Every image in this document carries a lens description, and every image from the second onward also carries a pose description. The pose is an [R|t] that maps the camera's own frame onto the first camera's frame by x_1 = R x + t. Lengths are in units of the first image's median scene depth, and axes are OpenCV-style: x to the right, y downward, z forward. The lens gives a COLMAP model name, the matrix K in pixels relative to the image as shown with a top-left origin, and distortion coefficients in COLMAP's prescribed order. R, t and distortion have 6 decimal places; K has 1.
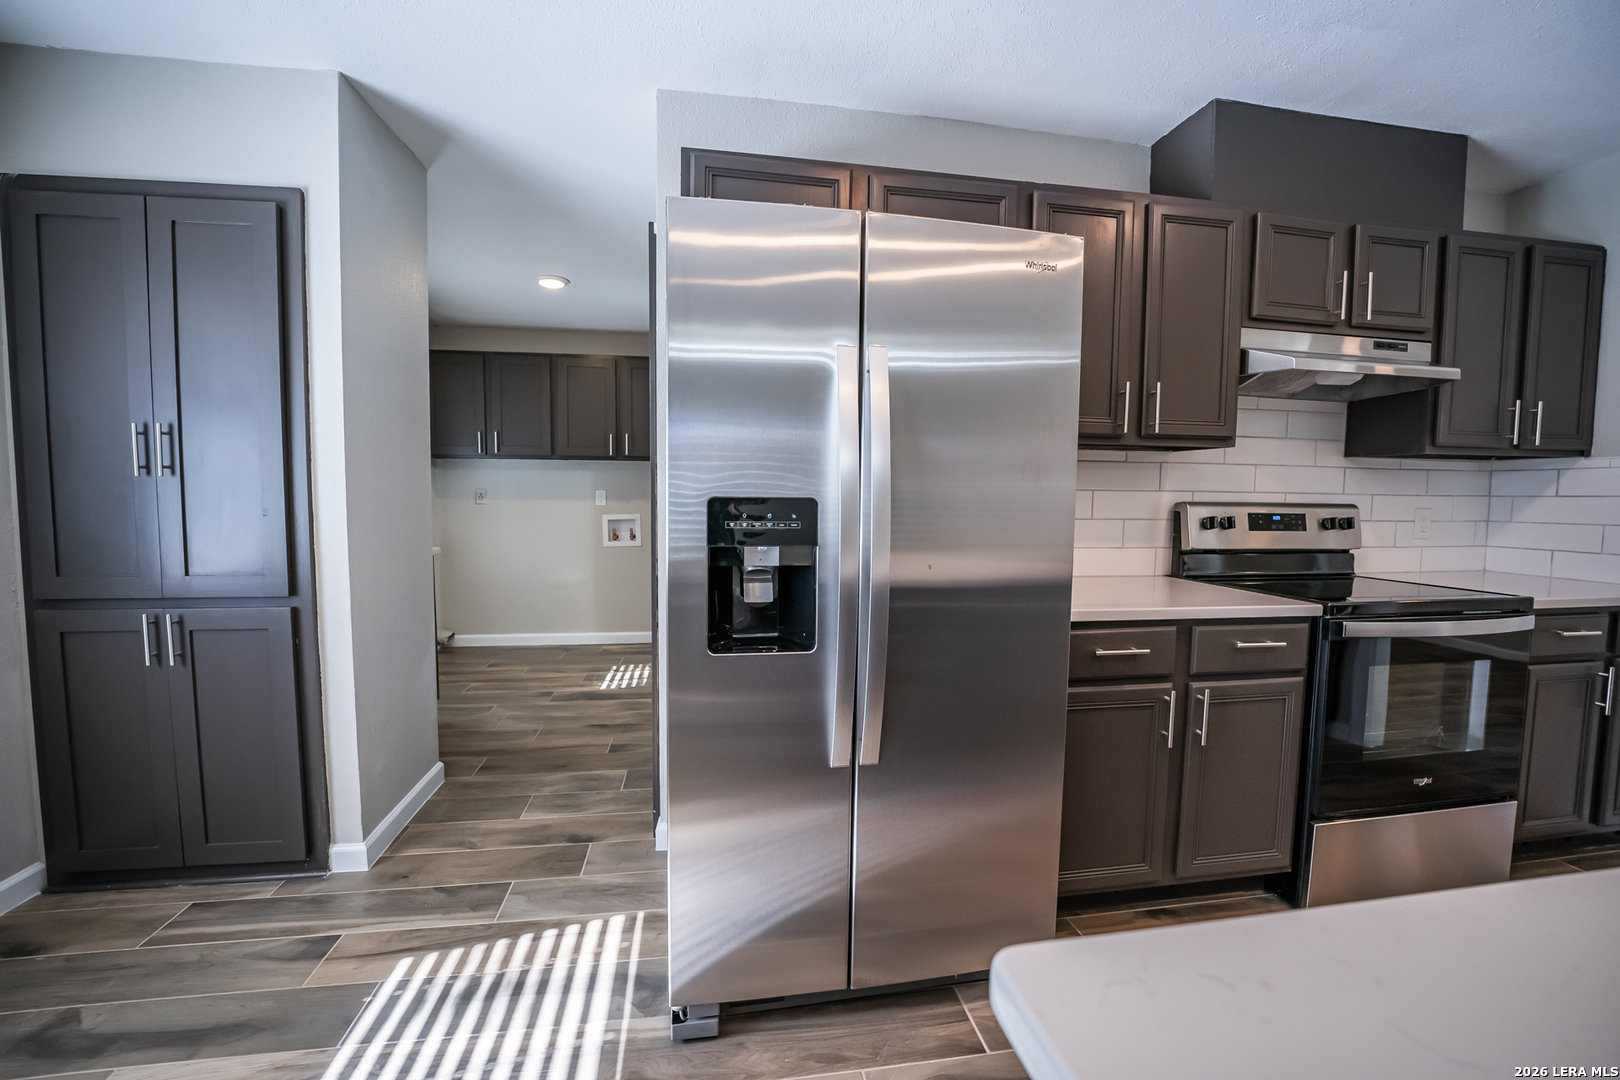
lens RADIAL K [[663.5, 0, 802.8], [0, 663.5, 542.1], [0, 0, 1]] dist [-0.030454, 0.003469]
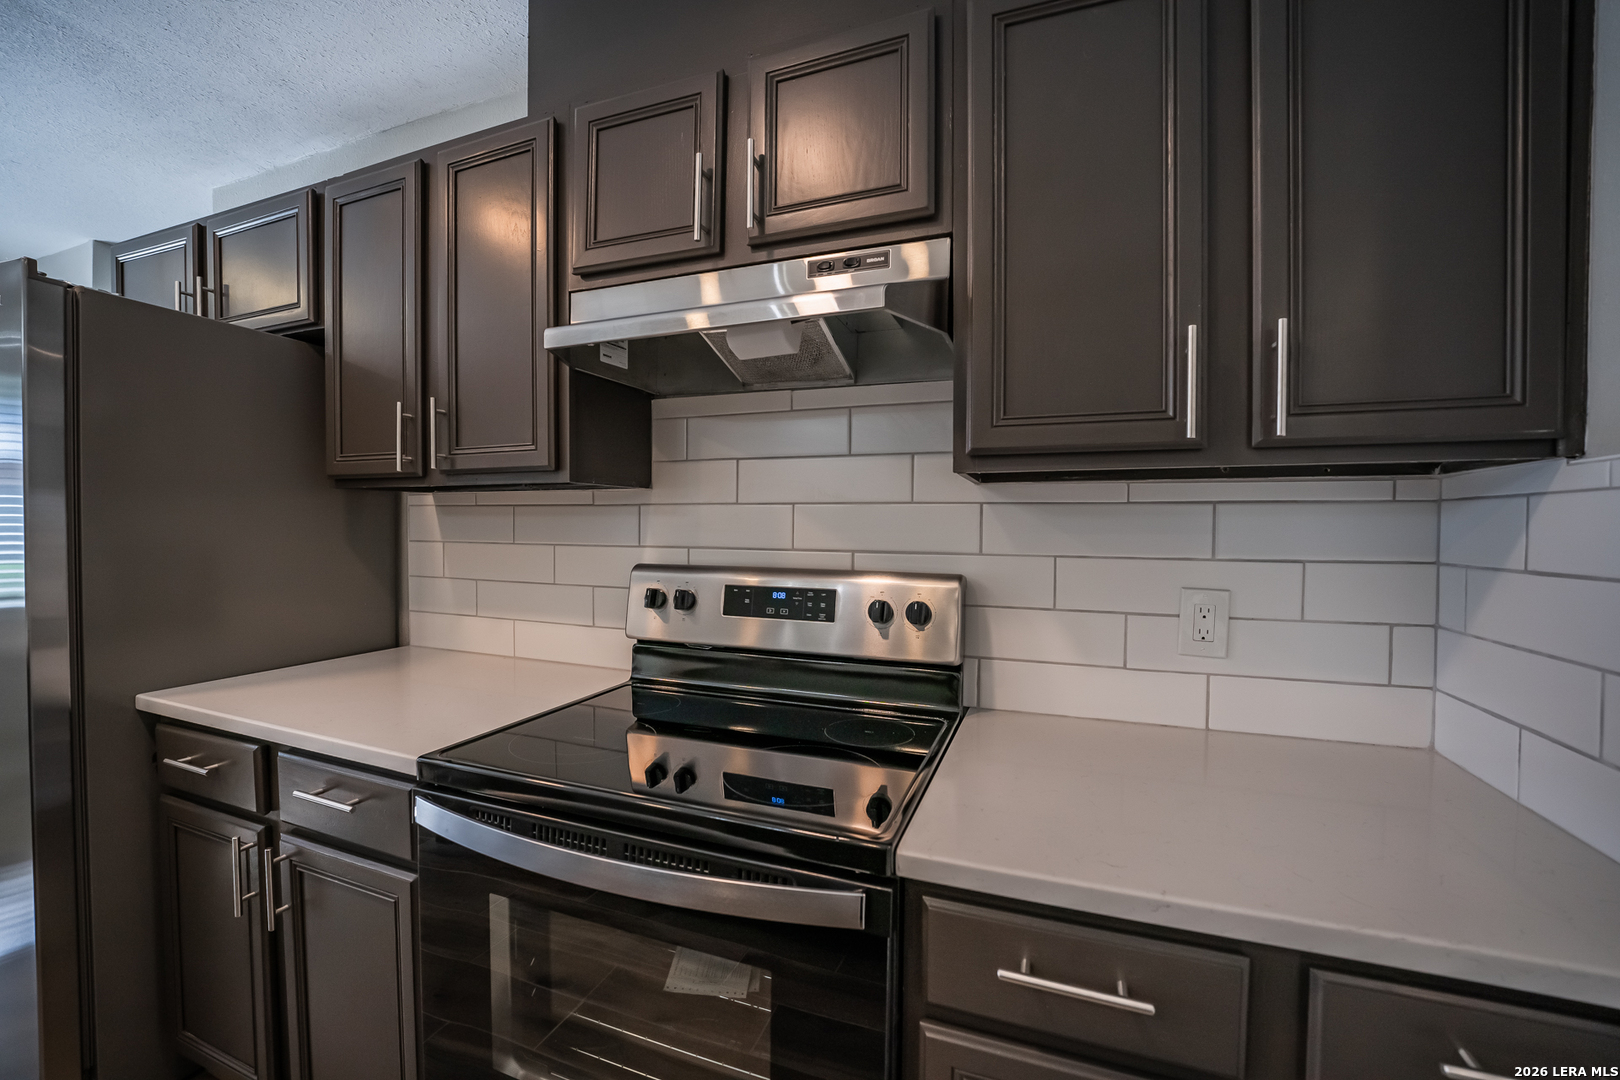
lens RADIAL K [[663.5, 0, 798.3], [0, 663.5, 544.0], [0, 0, 1]] dist [-0.030454, 0.003469]
pose [[0.855230, 0.009775, -0.518156, 1.050905], [-0.038518, 0.998256, -0.044744, -0.057218], [0.516815, 0.058225, 0.854115, 0.511731]]
